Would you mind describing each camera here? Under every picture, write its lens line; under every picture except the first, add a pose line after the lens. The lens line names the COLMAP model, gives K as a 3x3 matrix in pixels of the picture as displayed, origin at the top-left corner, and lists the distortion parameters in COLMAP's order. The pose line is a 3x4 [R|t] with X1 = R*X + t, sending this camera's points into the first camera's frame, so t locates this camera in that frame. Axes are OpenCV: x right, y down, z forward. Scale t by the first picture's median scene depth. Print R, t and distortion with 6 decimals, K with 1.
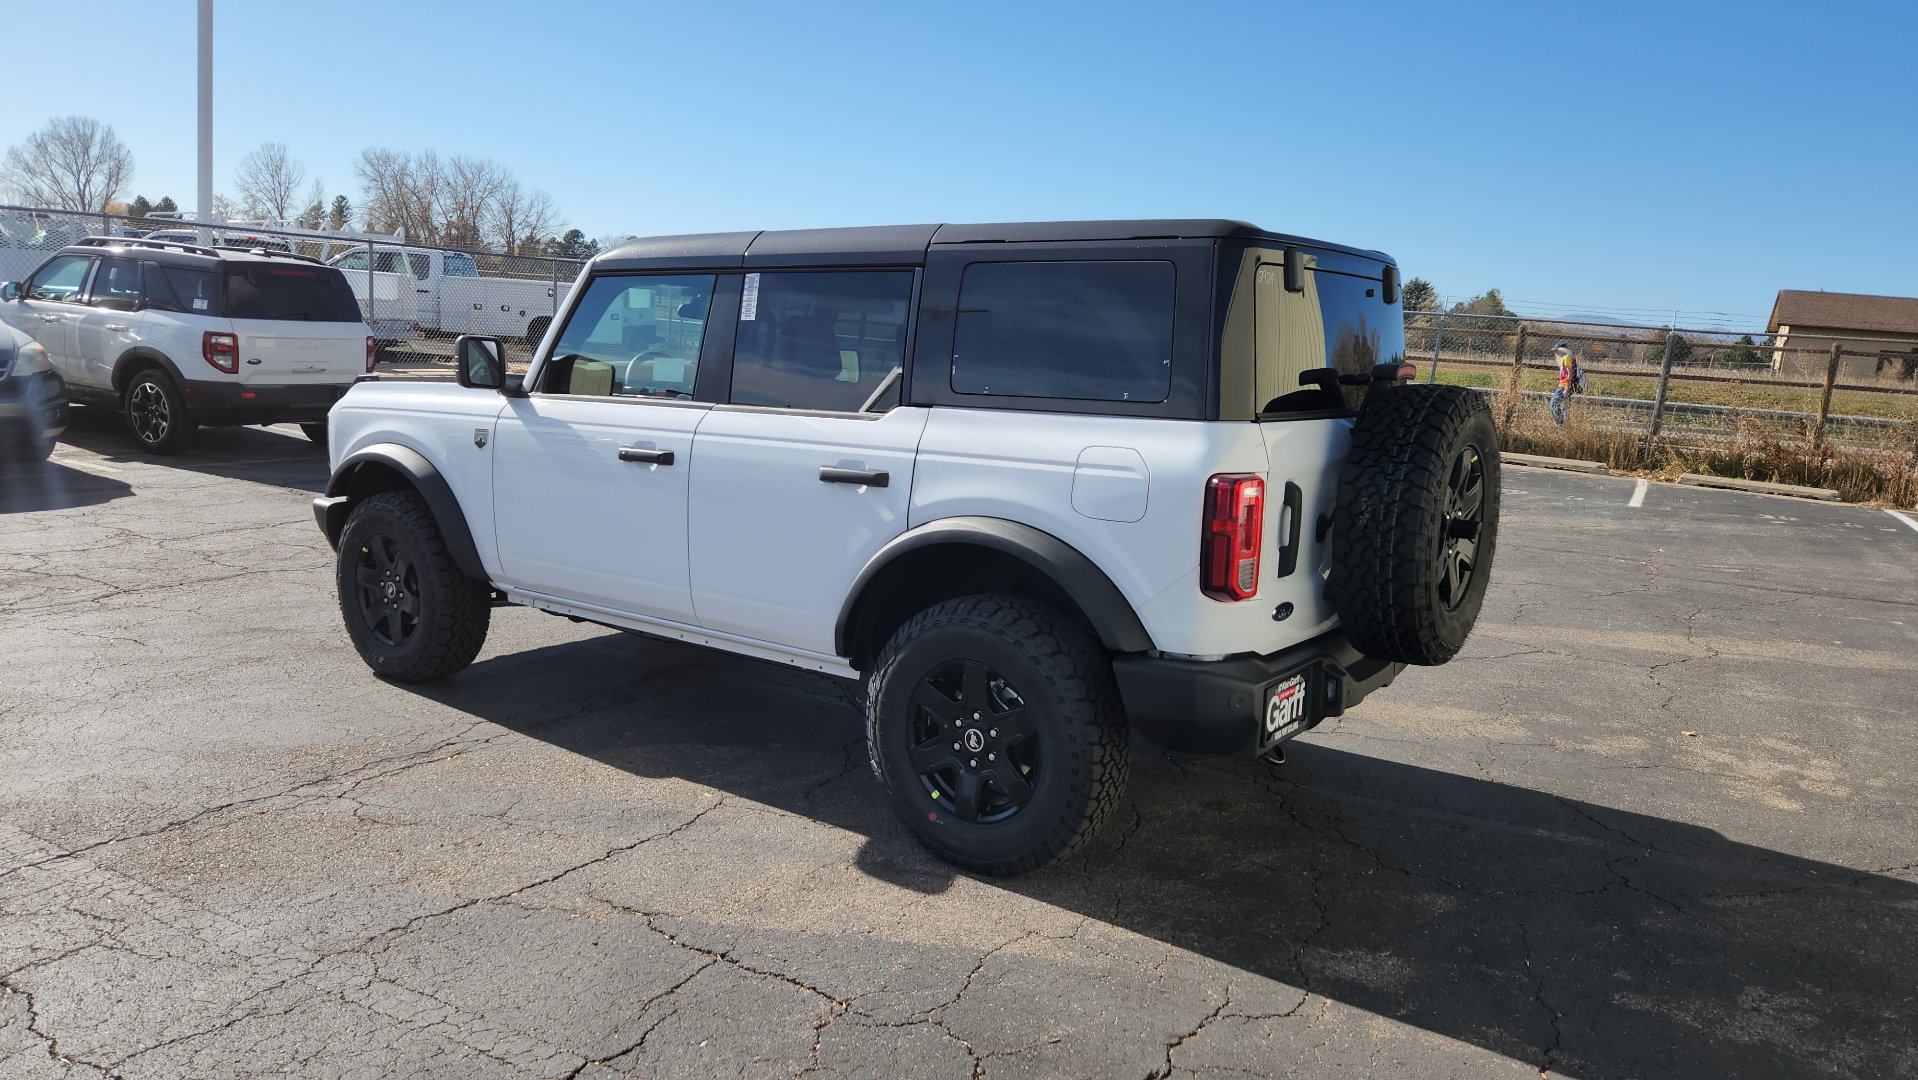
lens RADIAL K [[1284.7, 0, 951.9], [0, 1284.7, 547.4], [0, 0, 1]] dist [0.084171, -0.072070]
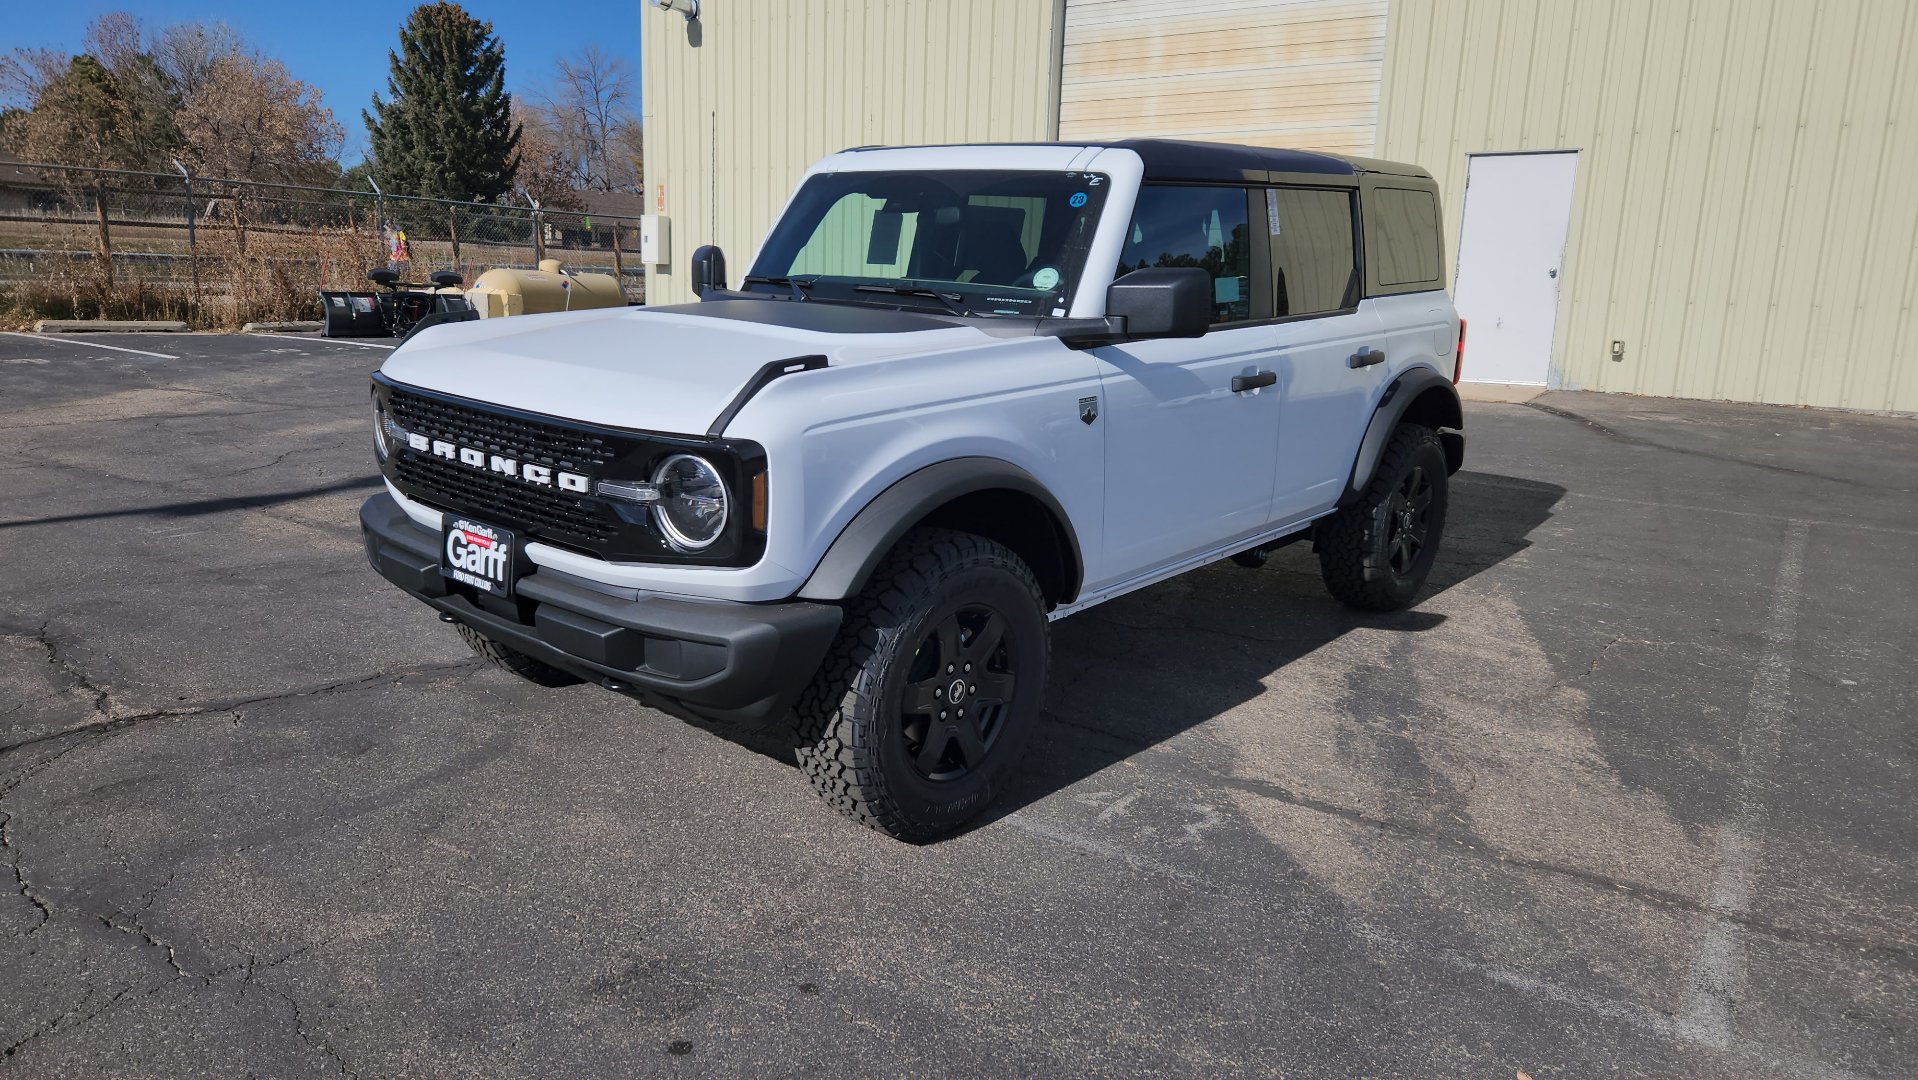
lens RADIAL K [[1271.0, 0, 930.0], [0, 1271.0, 535.8], [0, 0, 1]] dist [0.066643, -0.051980]
pose [[0.093884, -0.270102, 0.958244, -1.400766], [0.137569, 0.956781, 0.256212, -0.276183], [-0.986033, 0.107771, 0.126984, 1.306612]]
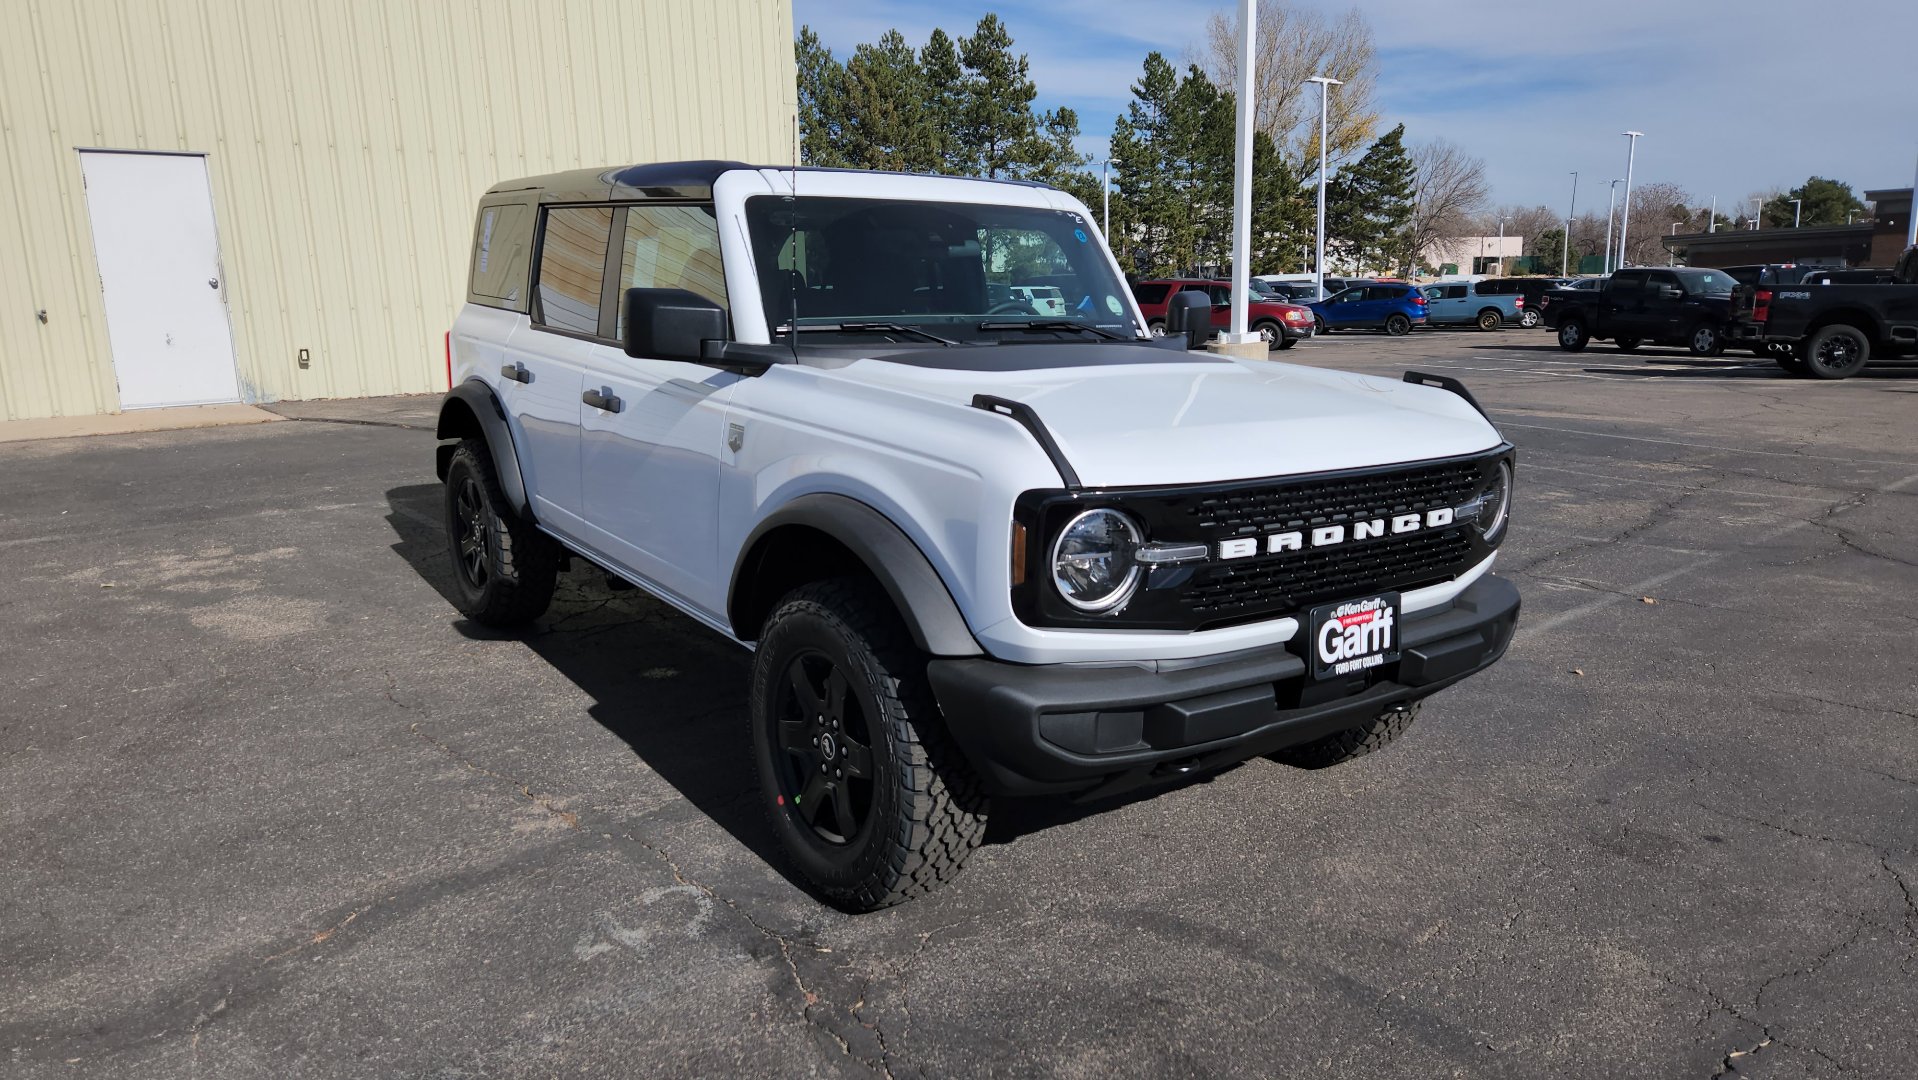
lens RADIAL K [[1284.2, 0, 930.6], [0, 1284.2, 549.8], [0, 0, 1]] dist [0.080015, -0.065367]
pose [[-0.941240, -0.122969, 0.314556, -0.626881], [0.003390, 0.927875, 0.372875, -0.426630], [-0.337721, 0.352032, -0.872937, 2.448315]]
